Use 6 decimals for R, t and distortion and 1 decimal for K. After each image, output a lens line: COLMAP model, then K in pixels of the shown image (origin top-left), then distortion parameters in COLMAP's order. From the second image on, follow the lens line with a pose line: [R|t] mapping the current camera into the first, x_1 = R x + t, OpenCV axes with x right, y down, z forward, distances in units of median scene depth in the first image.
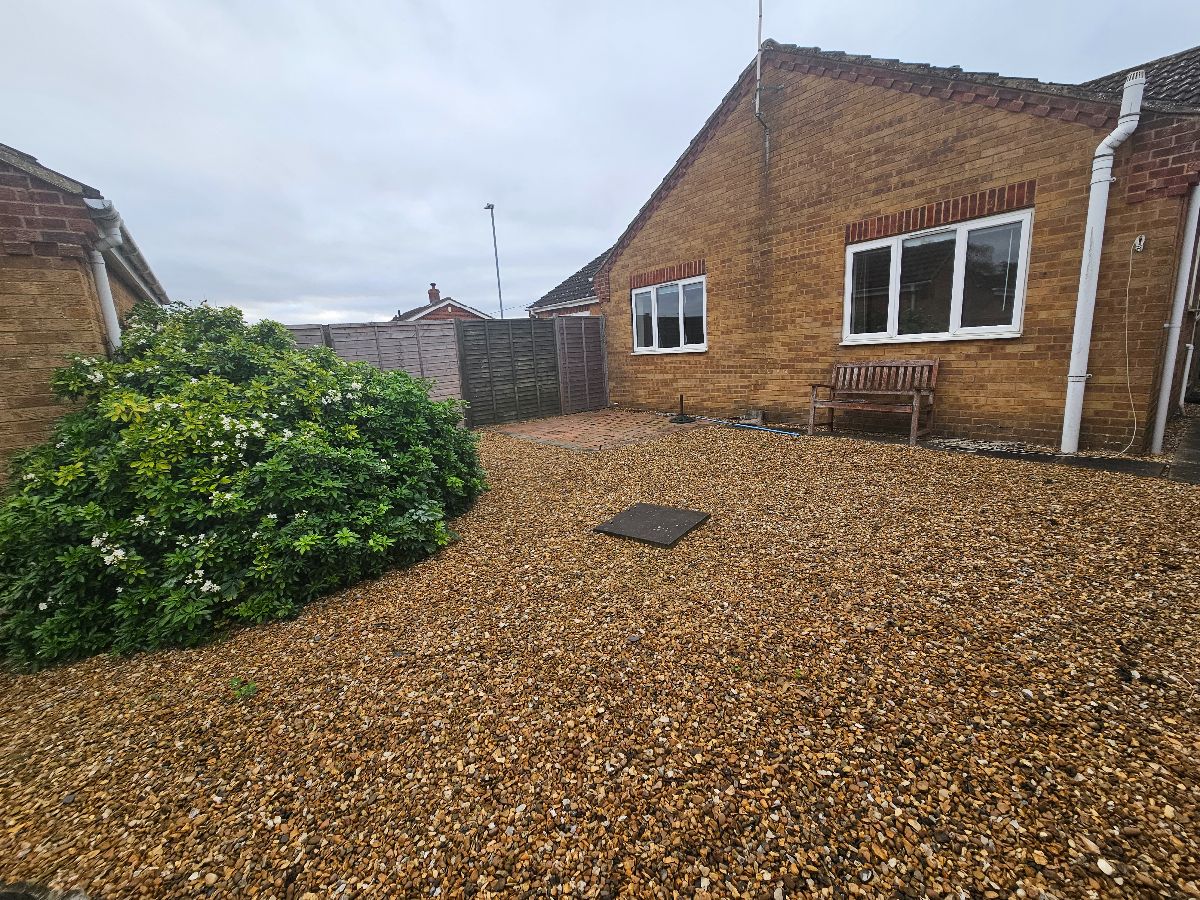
lens RADIAL K [[488.0, 0, 579.7], [0, 488.0, 444.3], [0, 0, 1]] dist [0.011643, -0.004360]
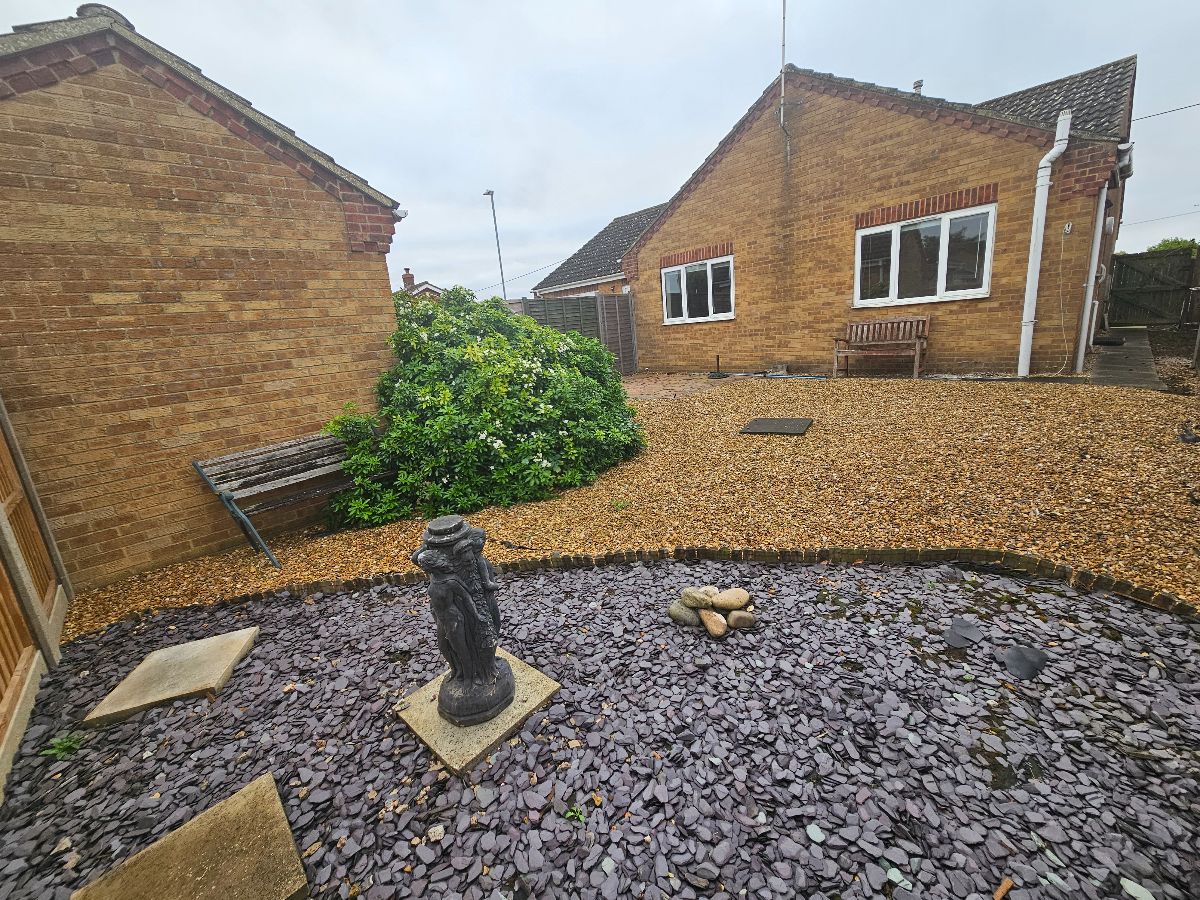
lens RADIAL K [[488.0, 0, 579.7], [0, 488.0, 444.3], [0, 0, 1]] dist [0.011643, -0.004360]
pose [[0.994293, -0.053902, 0.092070, -0.348363], [0.050722, 0.998044, 0.036538, 0.077971], [-0.093860, -0.031660, 0.995082, -0.249374]]
